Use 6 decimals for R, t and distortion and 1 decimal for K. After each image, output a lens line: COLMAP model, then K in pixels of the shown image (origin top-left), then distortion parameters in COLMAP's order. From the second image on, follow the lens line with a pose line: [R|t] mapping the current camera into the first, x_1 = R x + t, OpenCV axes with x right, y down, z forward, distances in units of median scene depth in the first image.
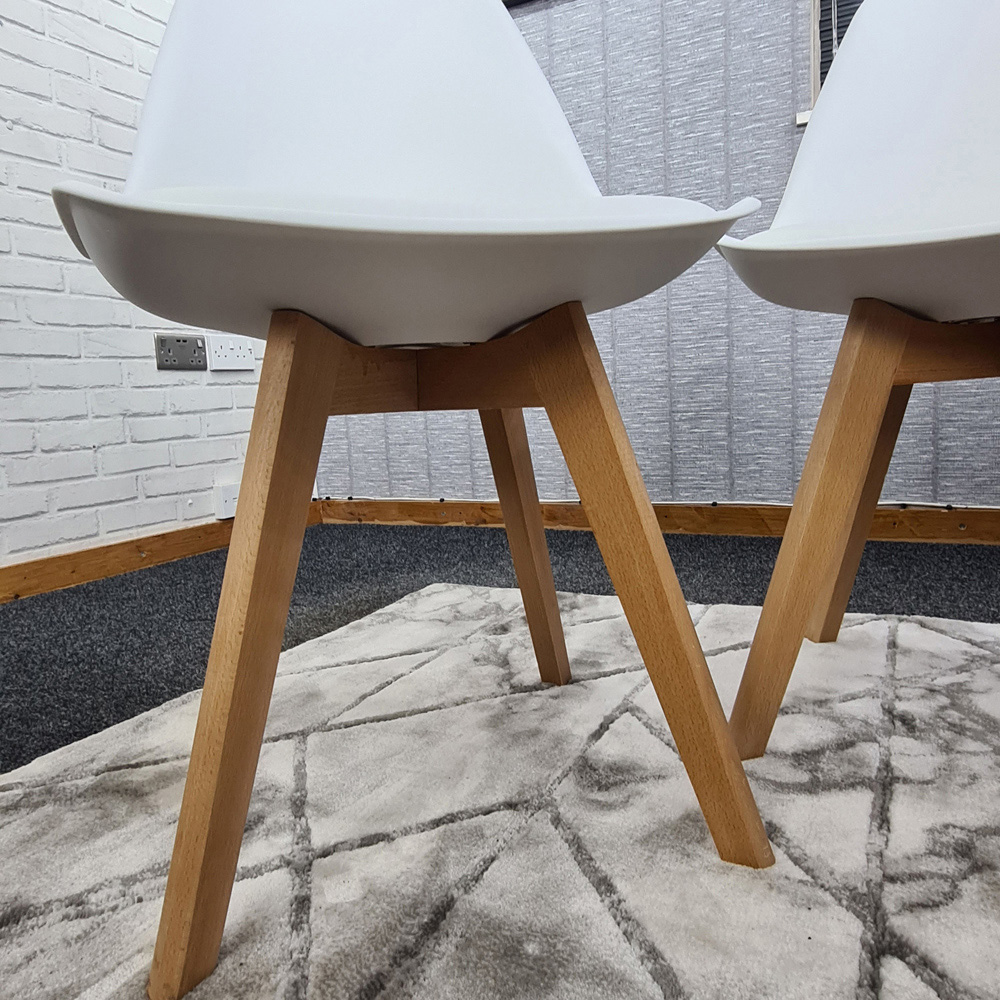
lens RADIAL K [[785.7, 0, 487.7], [0, 785.7, 499.7], [0, 0, 1]] dist [-0.003684, 0.002896]
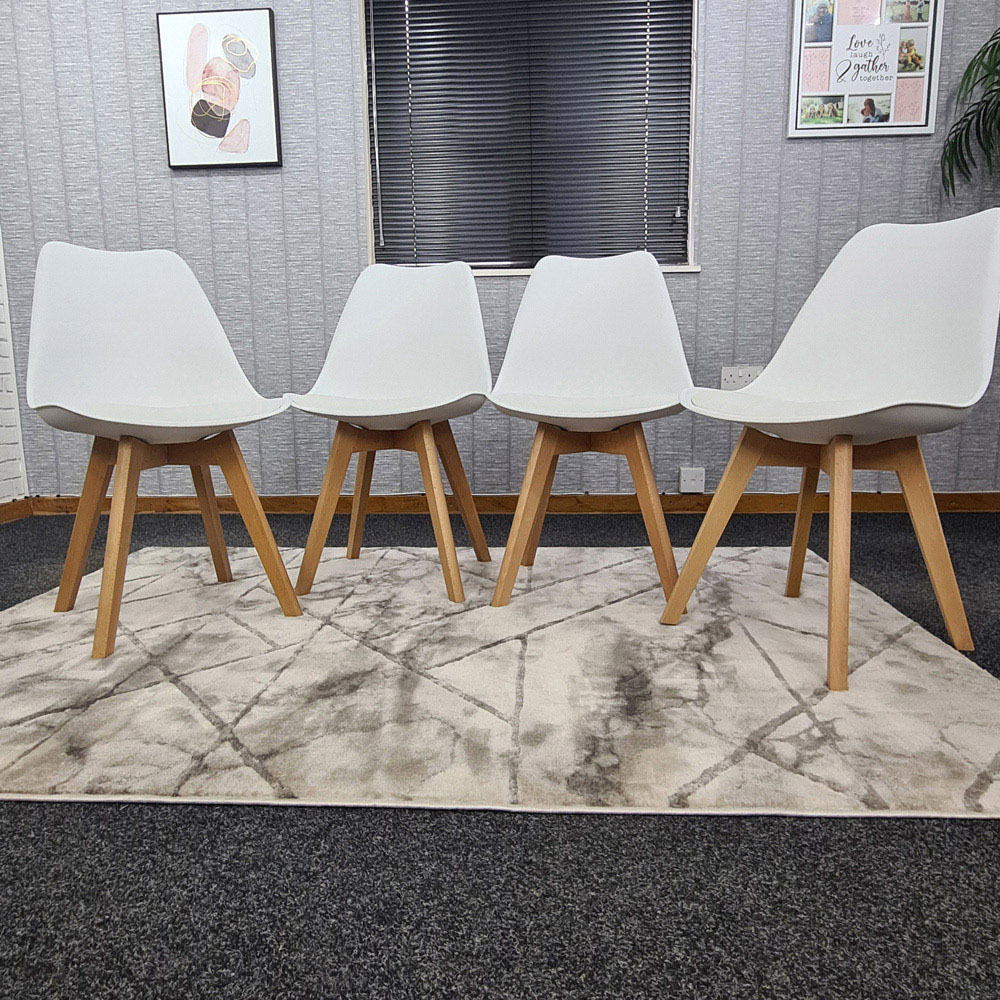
lens RADIAL K [[785.7, 0, 489.2], [0, 785.7, 497.4], [0, 0, 1]] dist [-0.003684, 0.002896]
pose [[0.912251, -0.022552, 0.409011, -0.150614], [0.017240, 0.999712, 0.016671, -0.024537], [-0.409269, -0.008157, 0.912377, -1.474467]]
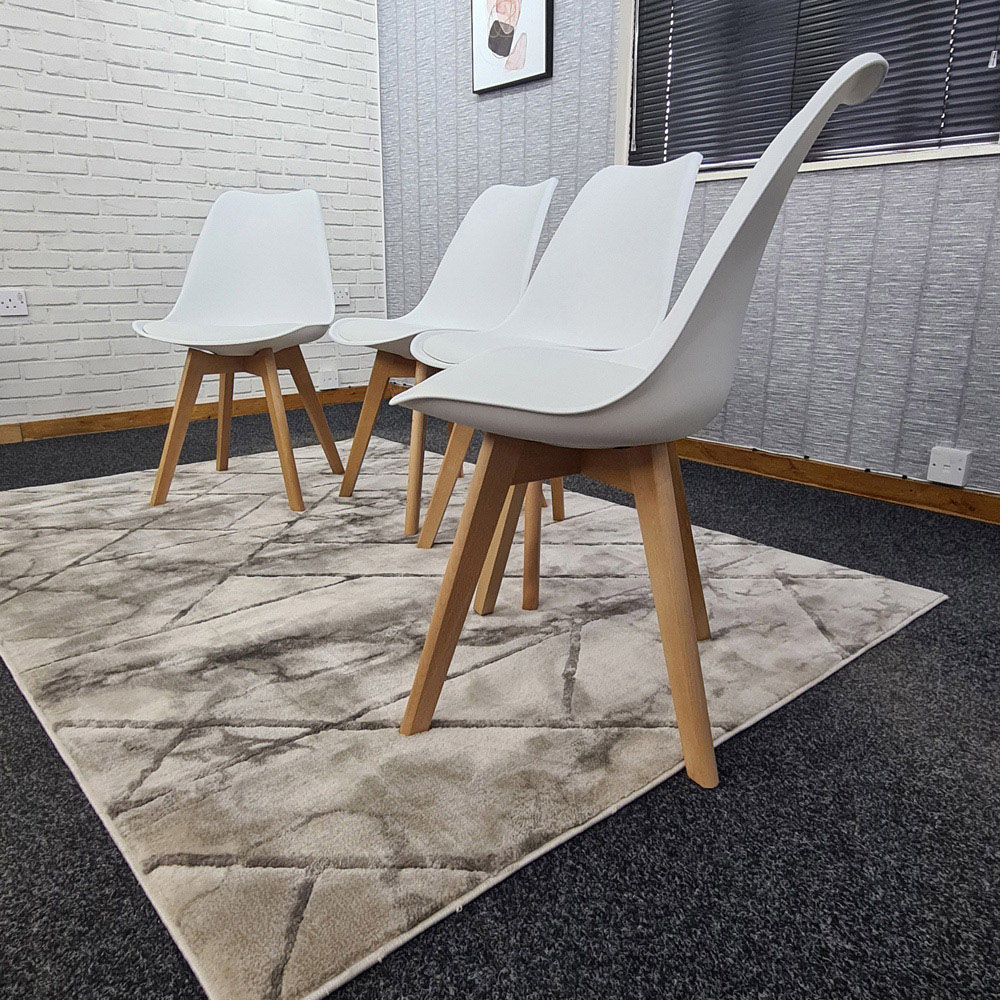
lens RADIAL K [[785.7, 0, 491.1], [0, 785.7, 498.9], [0, 0, 1]] dist [-0.003684, 0.002896]
pose [[0.929617, 0.155665, -0.334038, 1.680548], [-0.099095, 0.978613, 0.180266, -0.235437], [0.354955, -0.134477, 0.925161, -1.433729]]
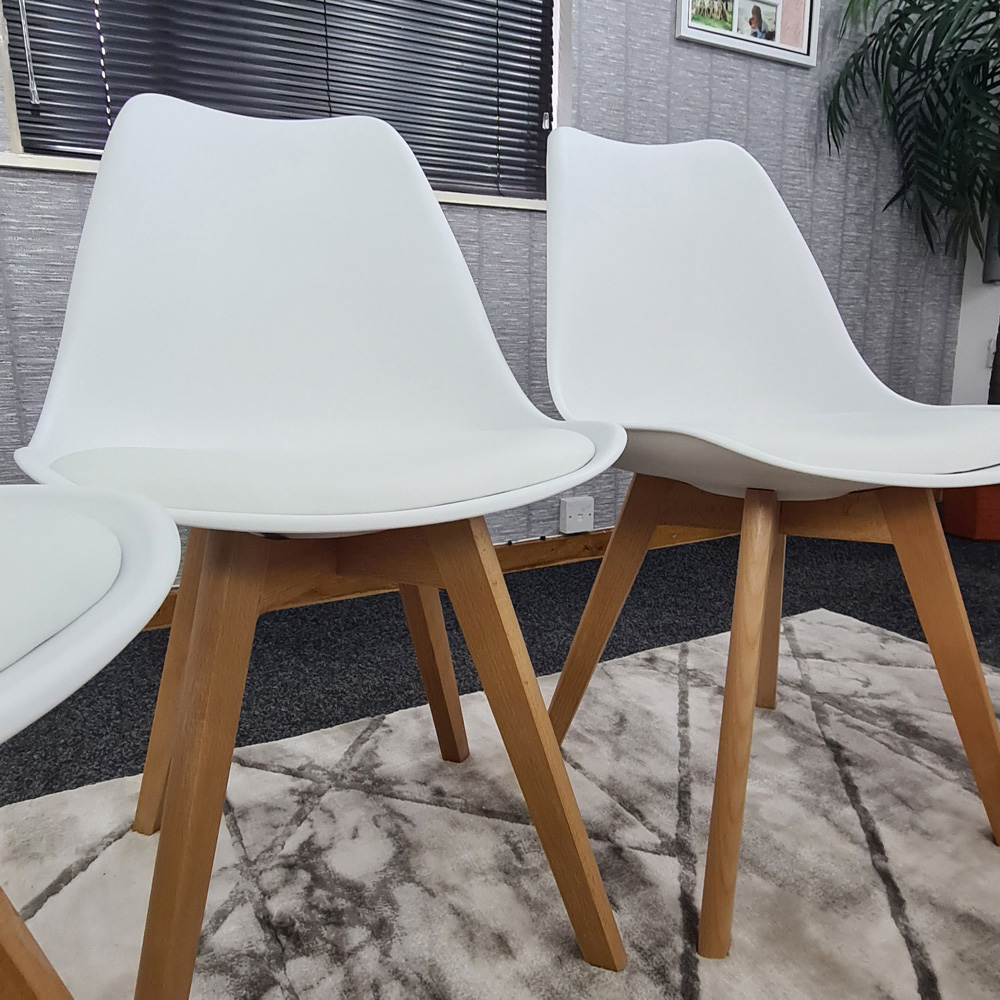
lens RADIAL K [[785.7, 0, 489.4], [0, 785.7, 499.5], [0, 0, 1]] dist [-0.003684, 0.002896]
pose [[0.566095, -0.107859, 0.817253, -0.055806], [0.089727, 0.993575, 0.068977, -0.279528], [-0.819442, 0.034283, 0.572136, 0.221587]]
